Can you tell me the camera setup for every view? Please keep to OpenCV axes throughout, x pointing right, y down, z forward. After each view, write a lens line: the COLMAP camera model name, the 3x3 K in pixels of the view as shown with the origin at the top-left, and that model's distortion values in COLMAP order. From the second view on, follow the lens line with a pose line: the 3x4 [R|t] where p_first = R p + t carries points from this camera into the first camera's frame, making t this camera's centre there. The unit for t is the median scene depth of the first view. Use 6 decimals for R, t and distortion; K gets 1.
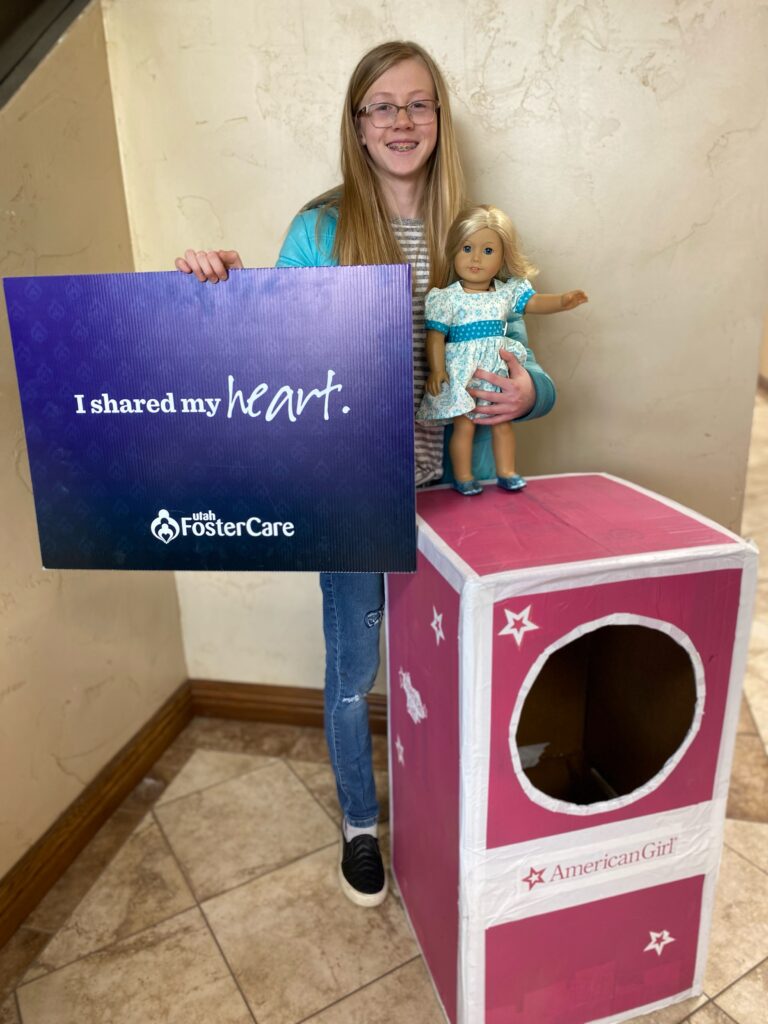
lens RADIAL K [[783.8, 0, 382.2], [0, 783.8, 516.1], [0, 0, 1]] dist [0.030936, -0.022520]
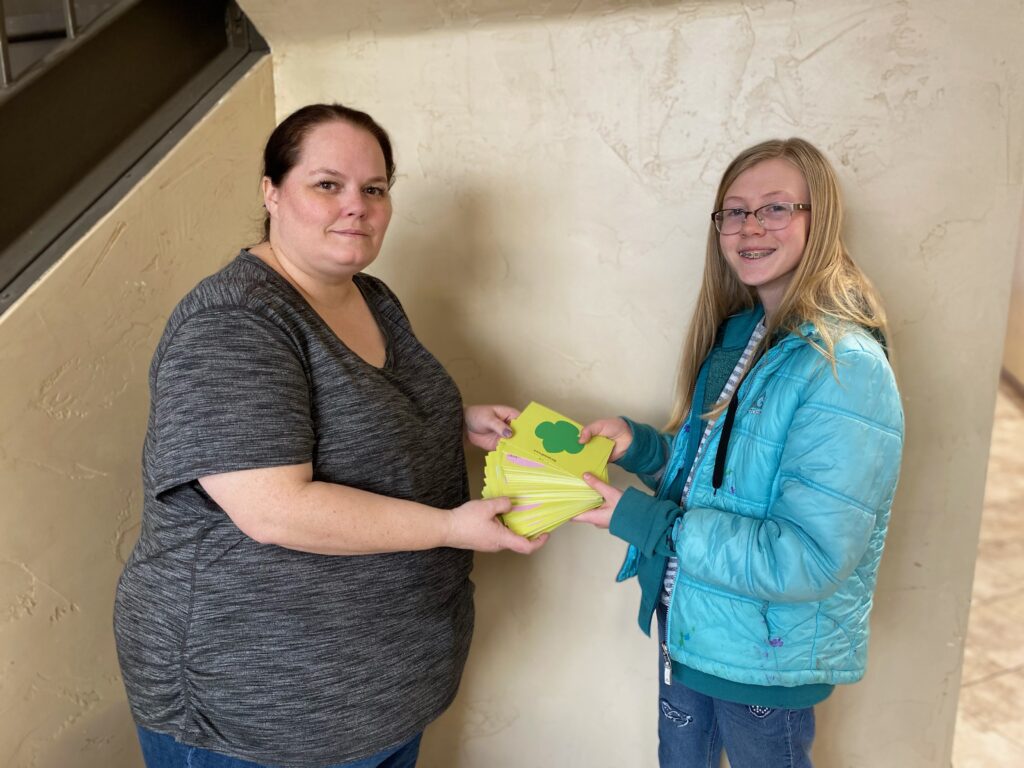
lens RADIAL K [[783.8, 0, 510.1], [0, 783.8, 381.7], [0, 0, 1]] dist [0.030936, -0.022520]
pose [[0.988891, 0.060605, -0.135729, 0.101403], [-0.073159, 0.993297, -0.089496, -0.202799], [0.129395, 0.098431, 0.986696, 0.125484]]
